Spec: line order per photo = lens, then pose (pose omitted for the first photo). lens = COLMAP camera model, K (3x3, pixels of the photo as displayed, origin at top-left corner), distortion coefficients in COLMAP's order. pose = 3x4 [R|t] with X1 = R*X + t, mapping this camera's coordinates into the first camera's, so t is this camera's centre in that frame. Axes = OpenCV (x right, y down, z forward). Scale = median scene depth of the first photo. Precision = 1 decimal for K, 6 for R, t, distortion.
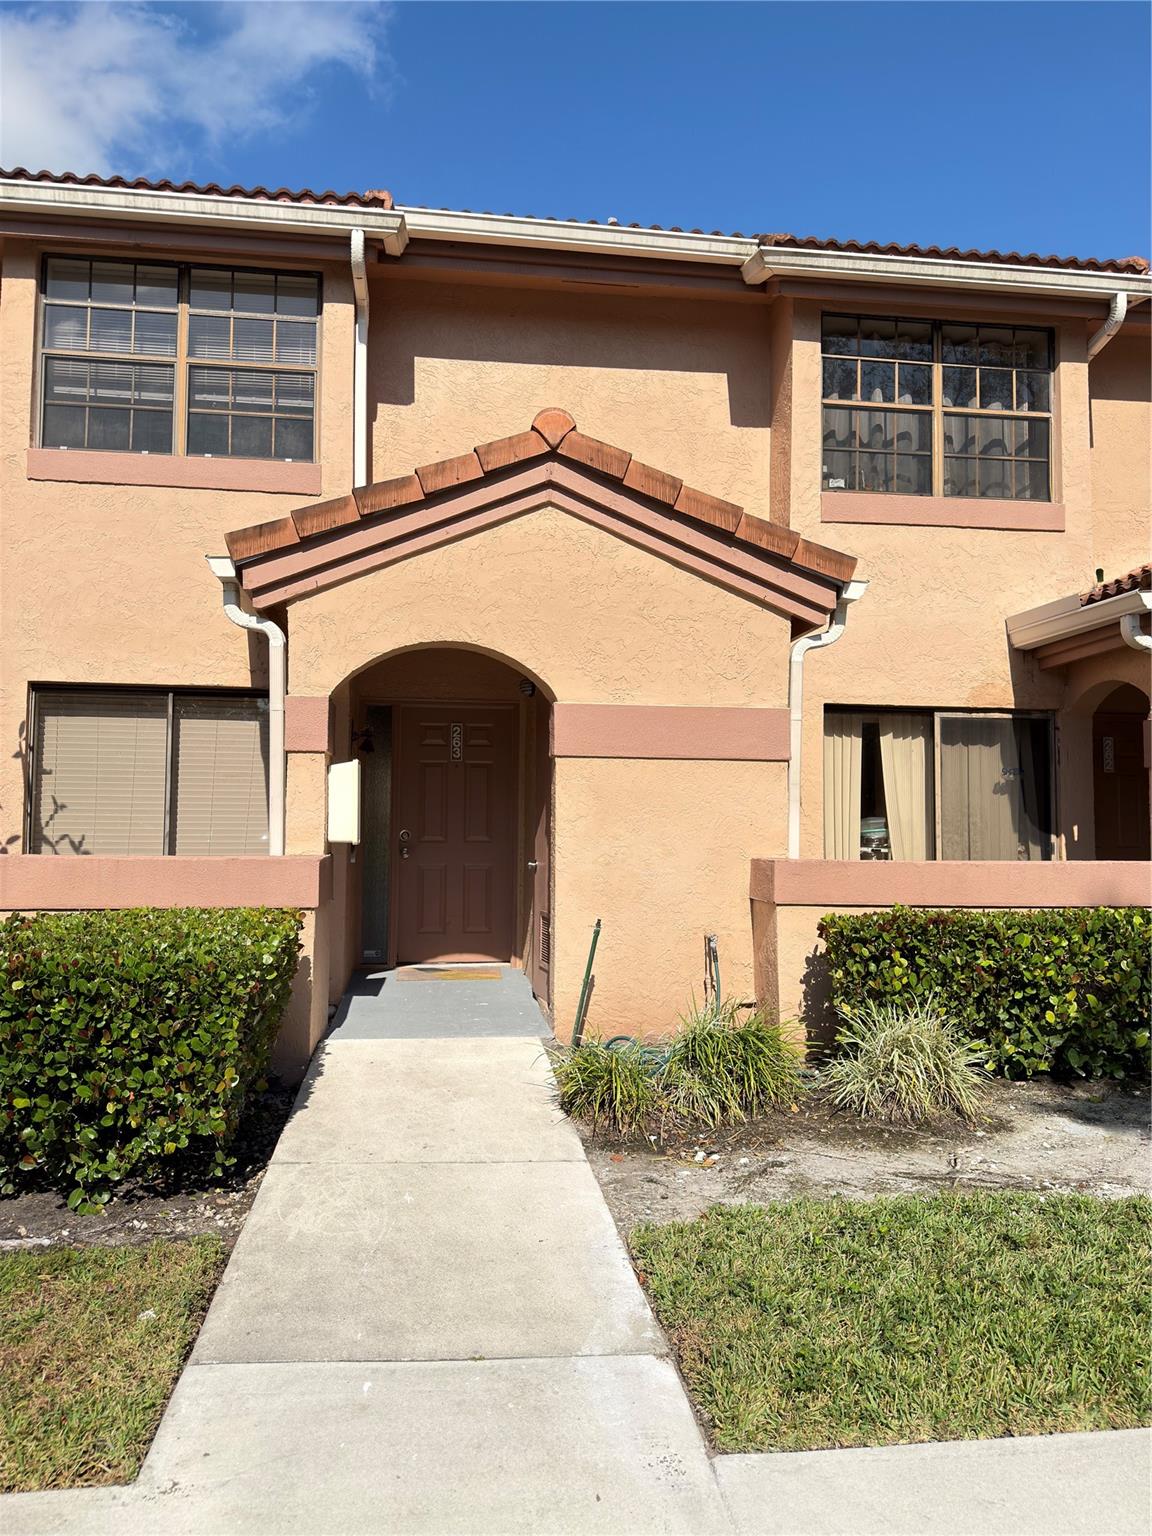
lens RADIAL K [[1093.1, 0, 566.6], [0, 1093.1, 770.3], [0, 0, 1]] dist [0.009260, -0.006211]
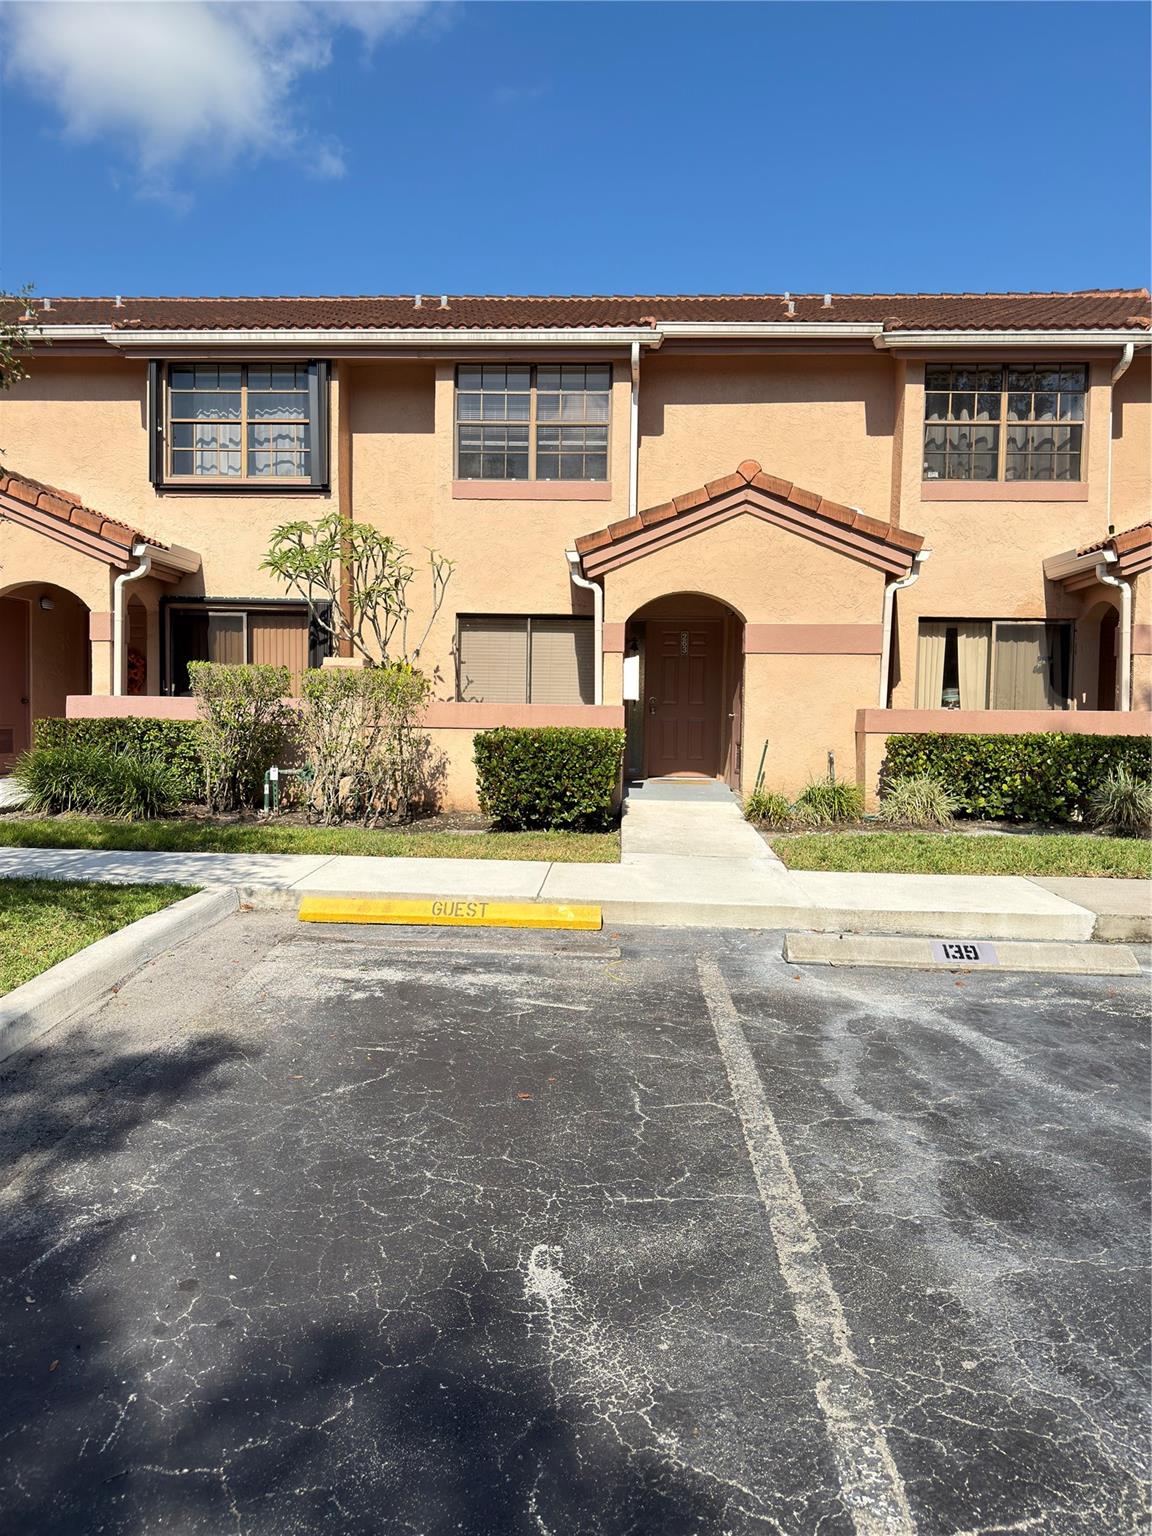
lens RADIAL K [[1080.8, 0, 559.0], [0, 1080.8, 769.0], [0, 0, 1]] dist [0.205197, -0.404110]
pose [[0.983371, 0.015789, -0.180923, 0.013771], [0.003012, 0.994659, 0.103174, -0.008090], [0.181585, -0.102003, 0.978071, -0.771878]]
